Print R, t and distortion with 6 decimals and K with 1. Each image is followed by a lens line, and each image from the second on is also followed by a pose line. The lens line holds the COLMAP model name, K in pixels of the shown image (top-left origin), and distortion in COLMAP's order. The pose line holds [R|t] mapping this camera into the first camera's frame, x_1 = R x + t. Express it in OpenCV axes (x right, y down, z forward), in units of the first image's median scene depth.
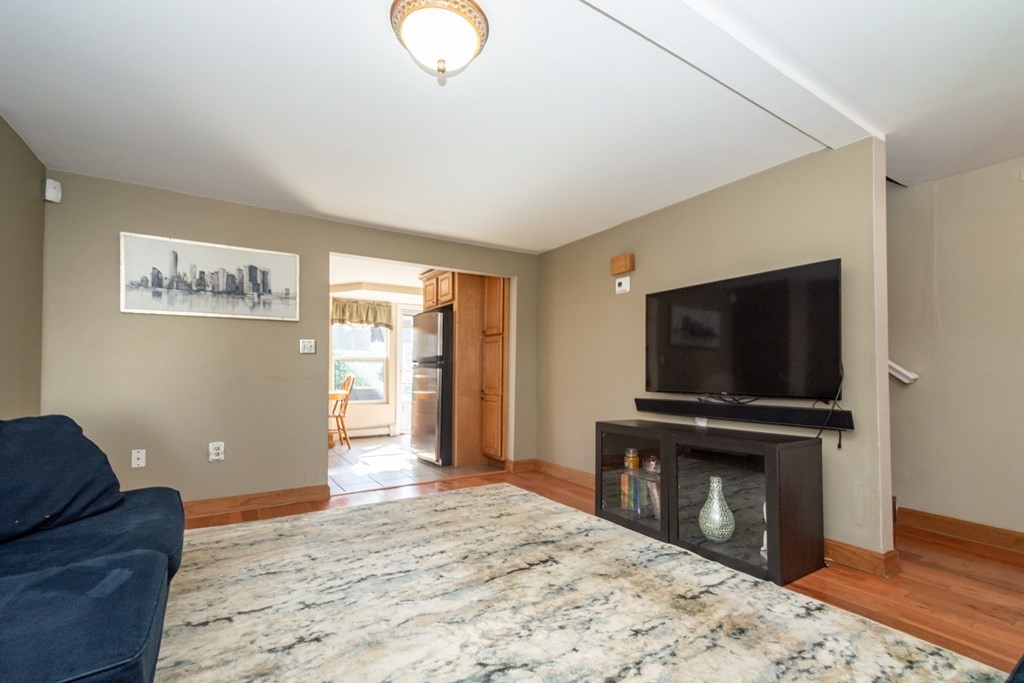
lens RADIAL K [[454.1, 0, 513.9], [0, 454.1, 362.5], [0, 0, 1]] dist [0.012829, -0.000614]
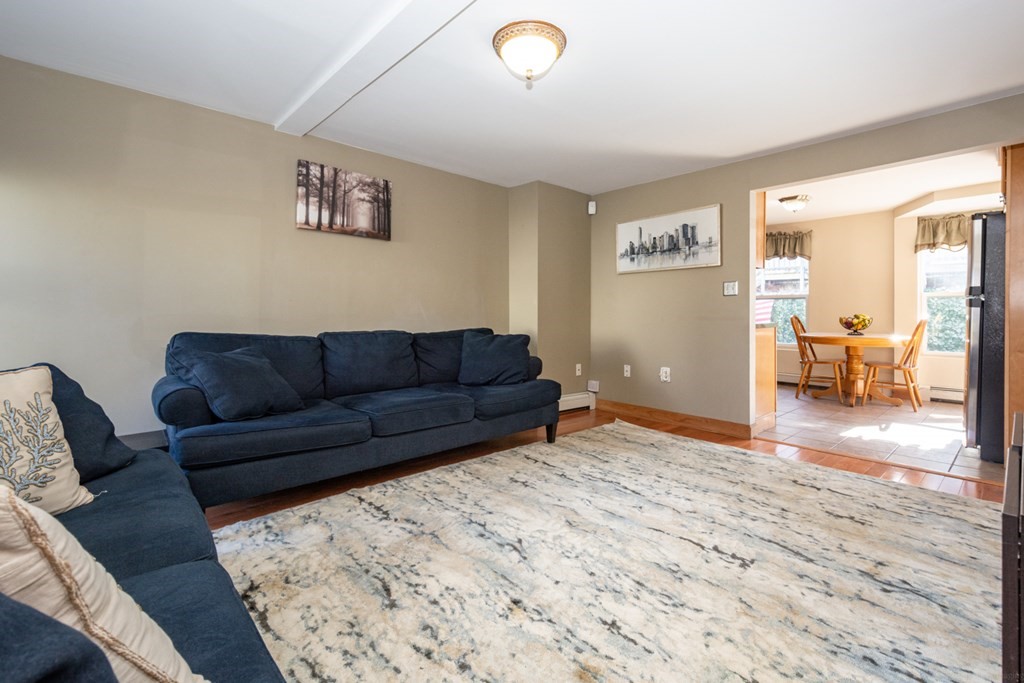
lens RADIAL K [[459.3, 0, 513.2], [0, 459.3, 316.6], [0, 0, 1]] dist [0.003711, -0.000179]
pose [[0.157601, 0.005407, -0.987488, 0.593175], [0.022506, 0.999706, 0.009065, 0.009763], [0.987246, -0.023653, 0.157433, 0.392053]]
